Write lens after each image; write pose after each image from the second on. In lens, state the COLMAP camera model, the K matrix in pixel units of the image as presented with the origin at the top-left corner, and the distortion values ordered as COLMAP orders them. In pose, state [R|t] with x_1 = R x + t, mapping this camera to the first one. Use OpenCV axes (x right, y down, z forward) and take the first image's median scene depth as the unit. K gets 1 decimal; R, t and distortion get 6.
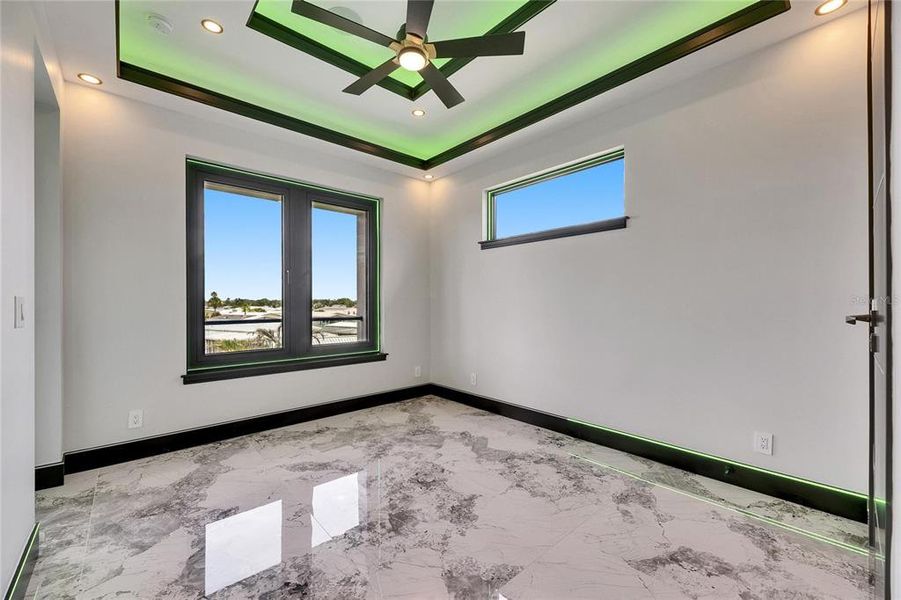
lens RADIAL K [[357.2, 0, 449.3], [0, 357.2, 304.6], [0, 0, 1]] dist [0.008936, -0.002847]
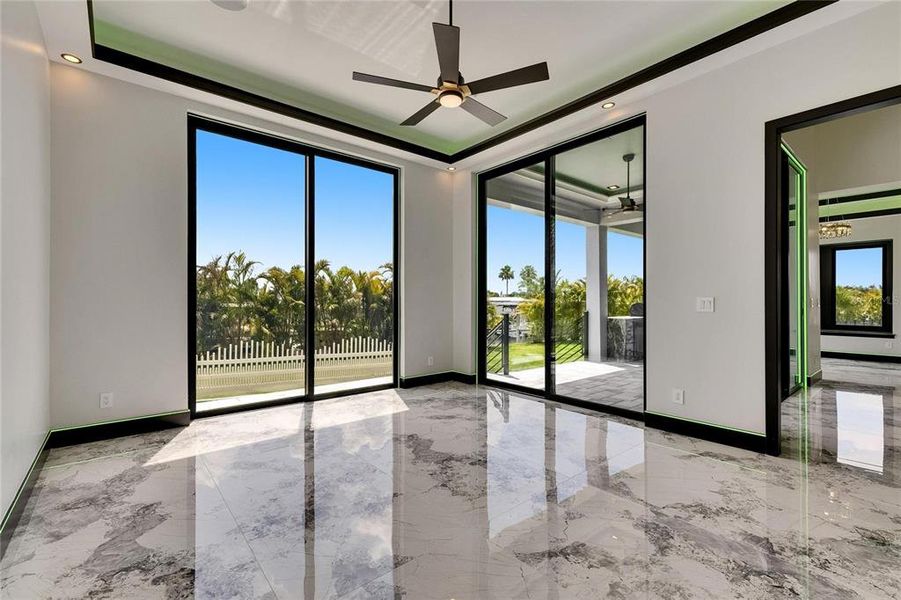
lens RADIAL K [[395.7, 0, 449.1], [0, 395.7, 299.4], [0, 0, 1]] dist [0.002156, -0.000310]
pose [[0.999778, 0.007256, -0.019798, 0.257031], [-0.007455, 0.999922, -0.010023, 0.007500], [0.019724, 0.010169, 0.999754, -0.101487]]
